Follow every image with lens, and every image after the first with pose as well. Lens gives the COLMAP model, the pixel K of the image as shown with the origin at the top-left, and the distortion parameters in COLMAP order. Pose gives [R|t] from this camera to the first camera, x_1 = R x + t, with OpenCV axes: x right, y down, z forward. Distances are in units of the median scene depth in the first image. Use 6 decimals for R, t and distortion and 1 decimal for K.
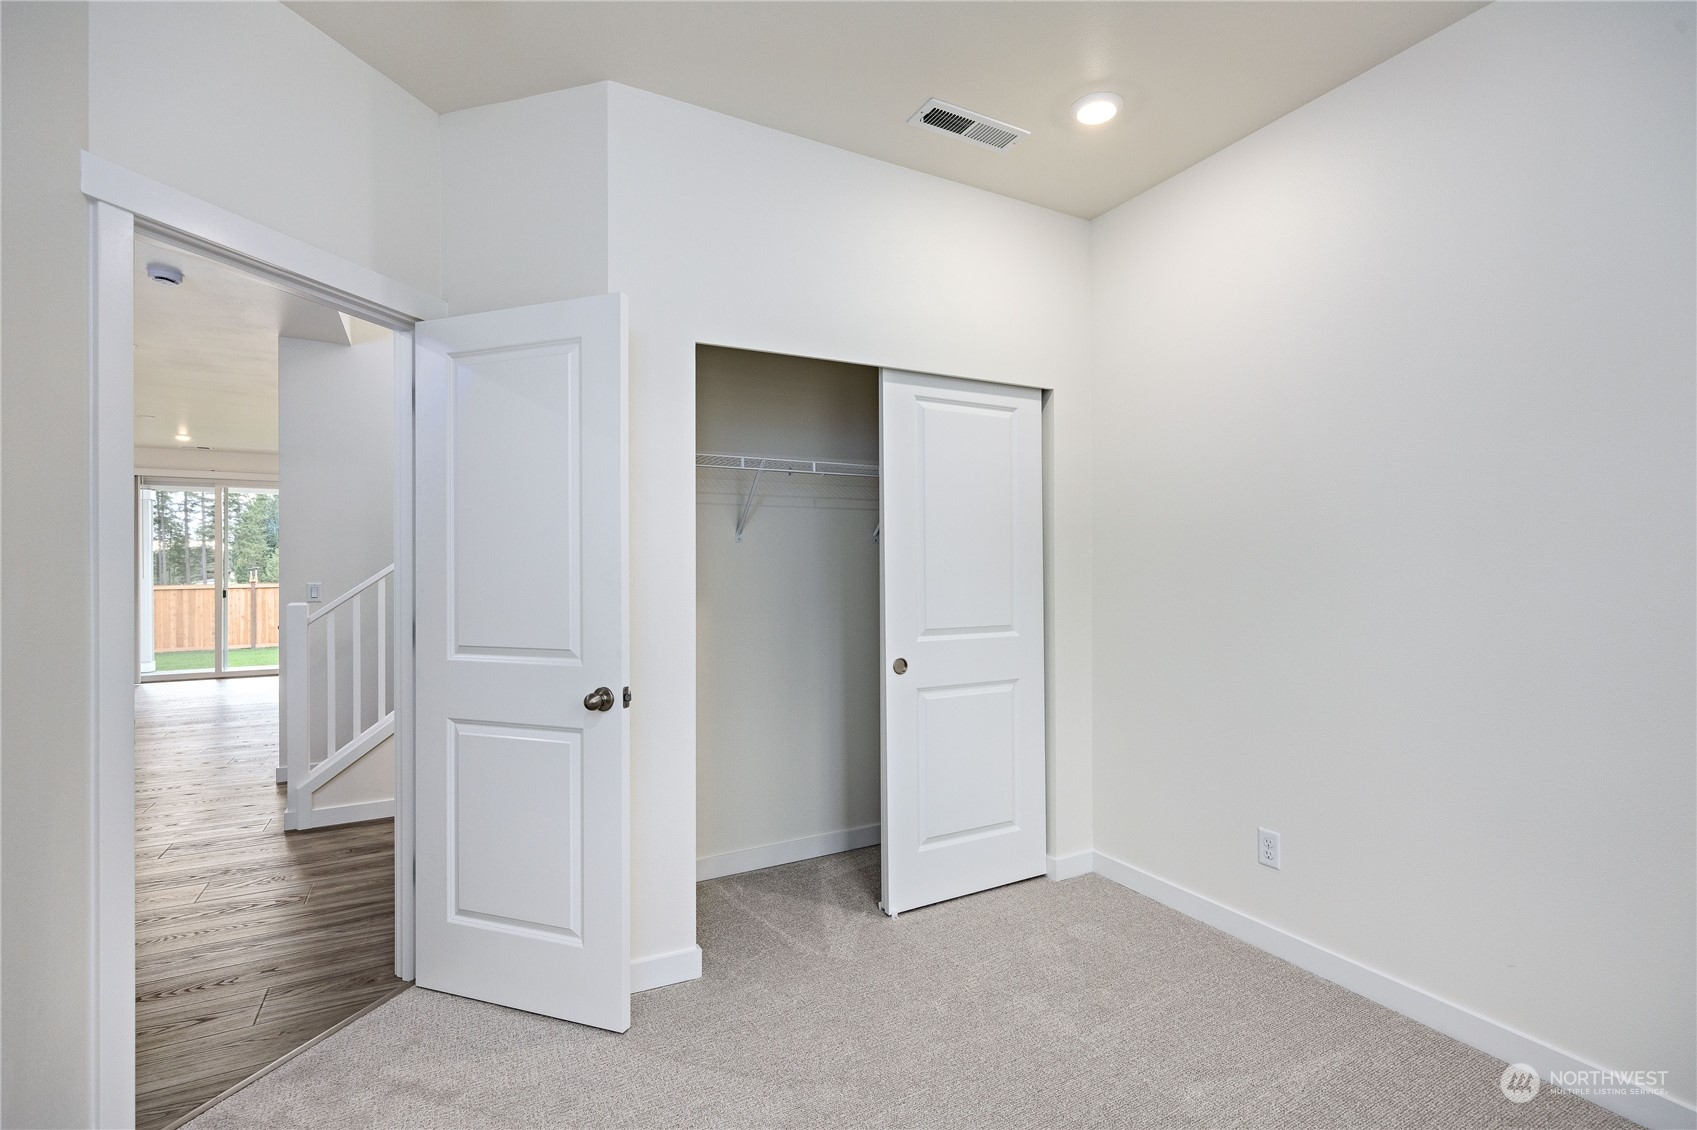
lens RADIAL K [[765.5, 0, 857.0], [0, 765.5, 557.4], [0, 0, 1]] dist [0.002254, 0.000110]
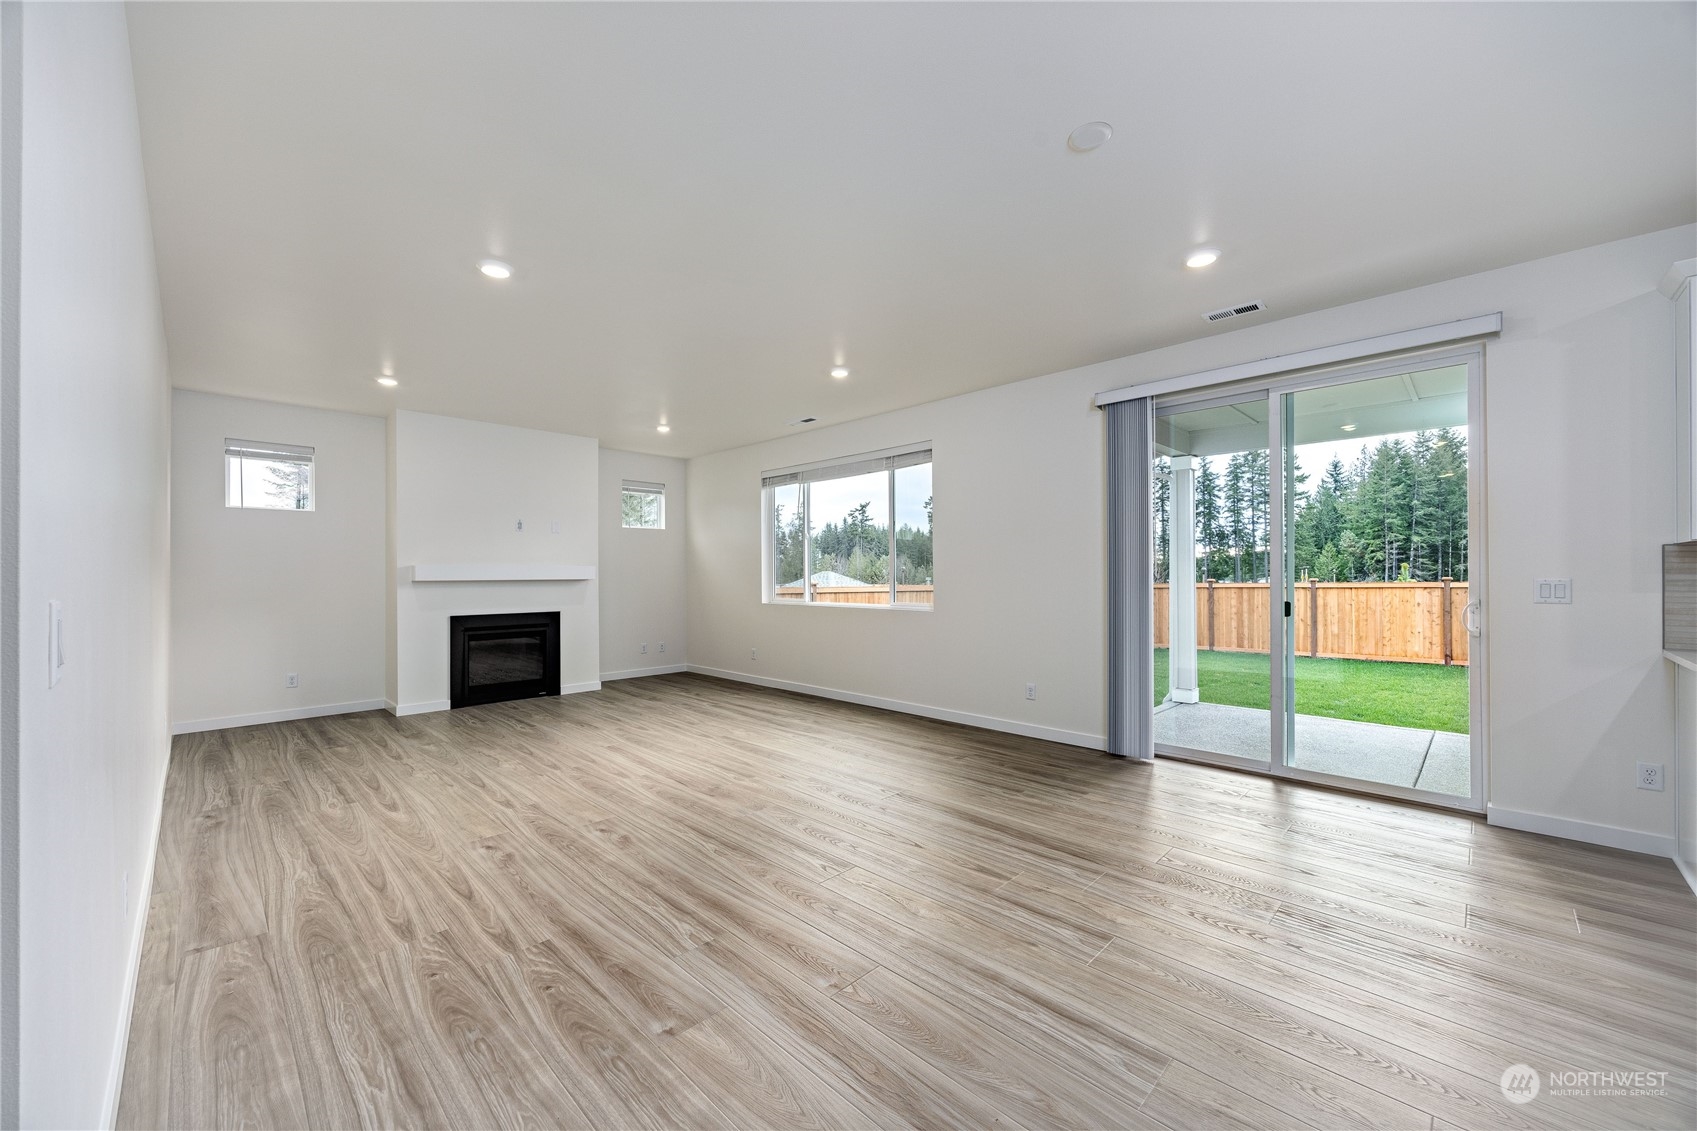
lens RADIAL K [[631.5, 0, 846.4], [0, 631.5, 580.2], [0, 0, 1]] dist [-0.011268, -0.000162]
pose [[0.272198, 0.014859, -0.962127, -0.257337], [0.017412, 0.999641, 0.020365, 0.007818], [0.962084, -0.022296, 0.271841, 0.309114]]
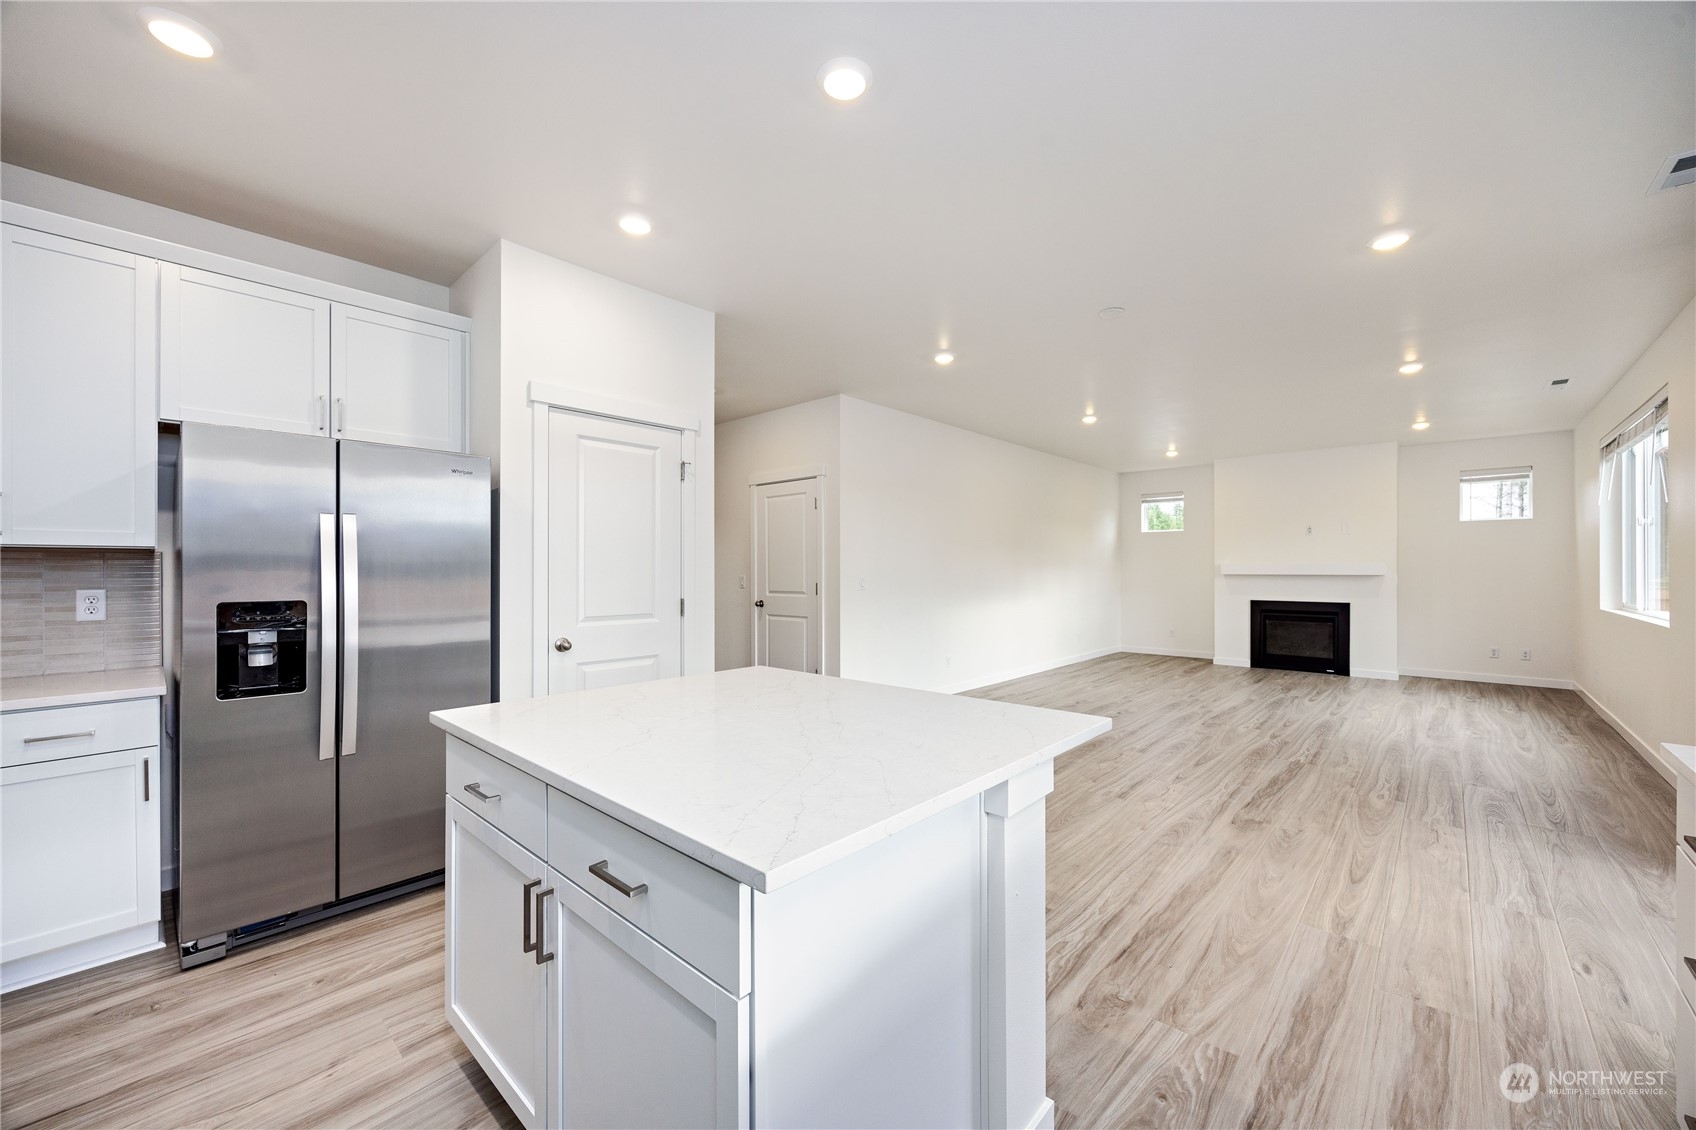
lens RADIAL K [[631.1, 0, 854.5], [0, 631.1, 571.4], [0, 0, 1]] dist [-0.011268, -0.000162]
pose [[-0.954092, 0.009220, -0.299371, -0.222402], [0.013353, 0.999842, -0.011763, 0.010272], [0.299215, -0.015220, -0.954064, 0.535076]]
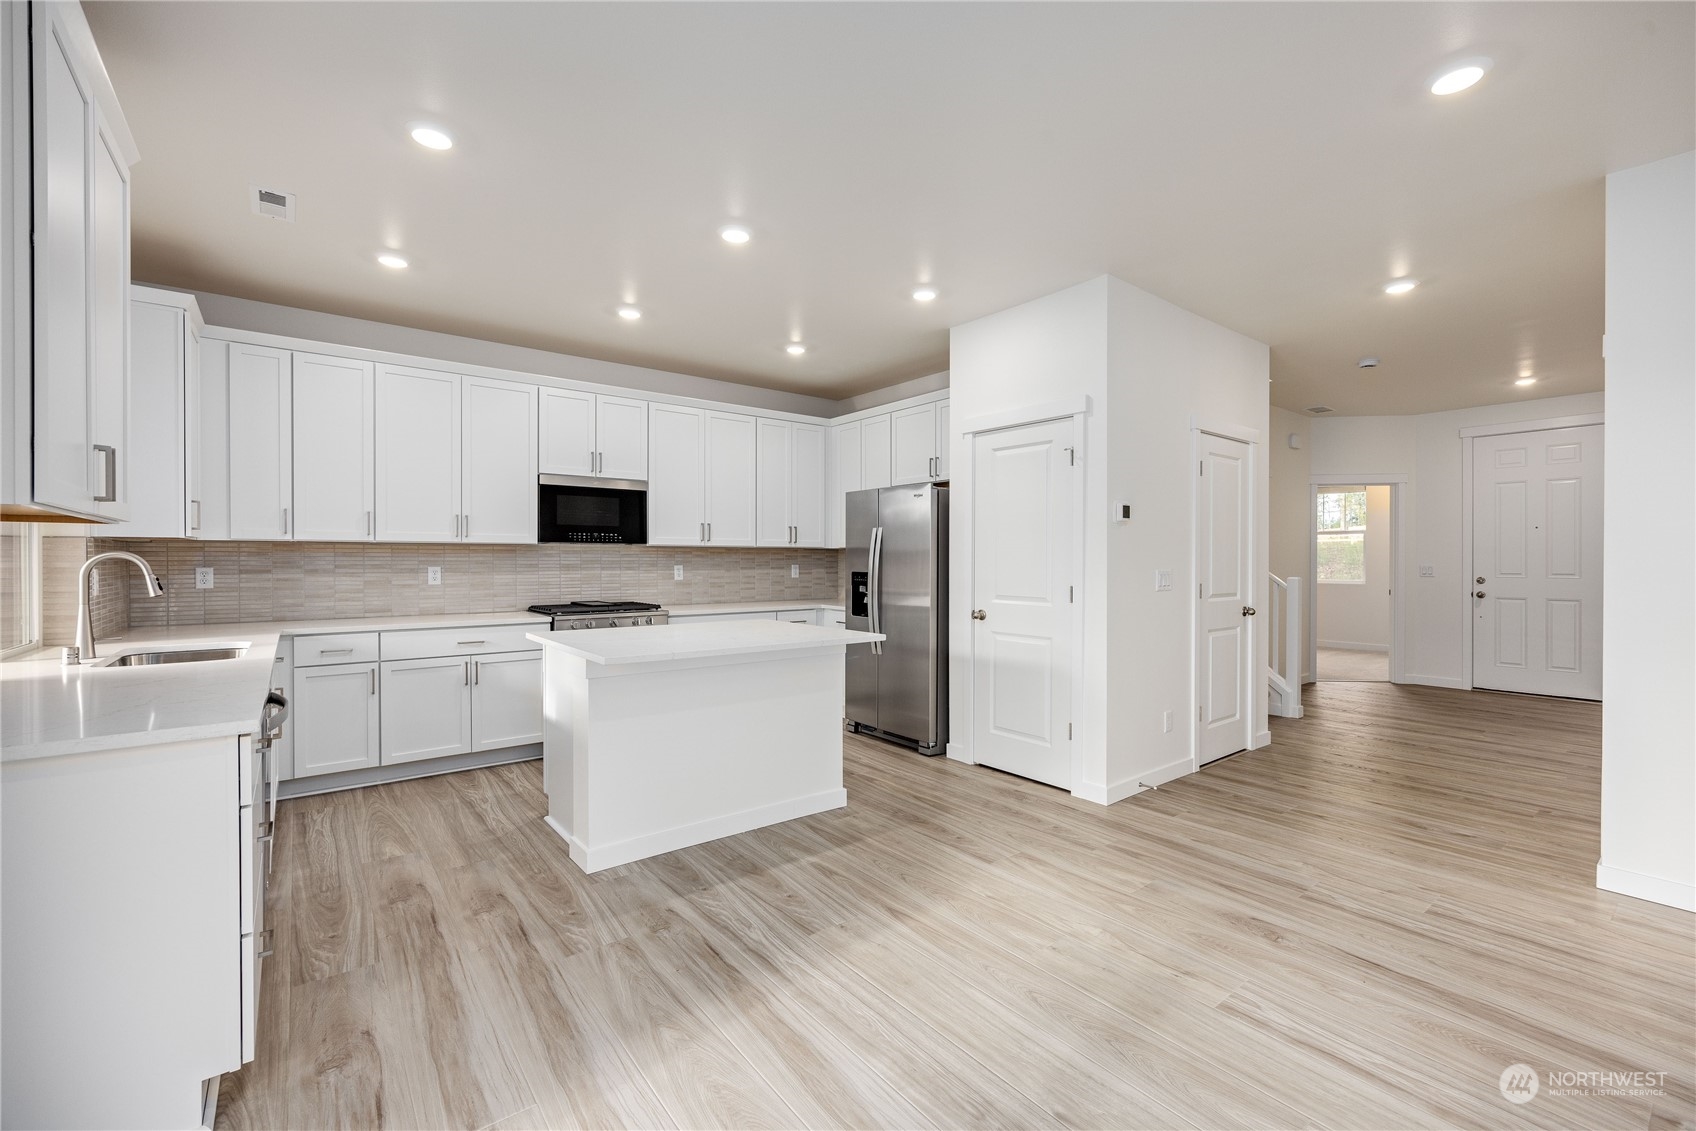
lens RADIAL K [[722.4, 0, 845.7], [0, 722.4, 555.9], [0, 0, 1]] dist [0.000122, 0.000398]
pose [[-0.141106, 0.008978, 0.989954, -0.421282], [-0.015817, 0.999811, -0.011322, 0.010068], [-0.989868, -0.017255, -0.140938, 0.441551]]
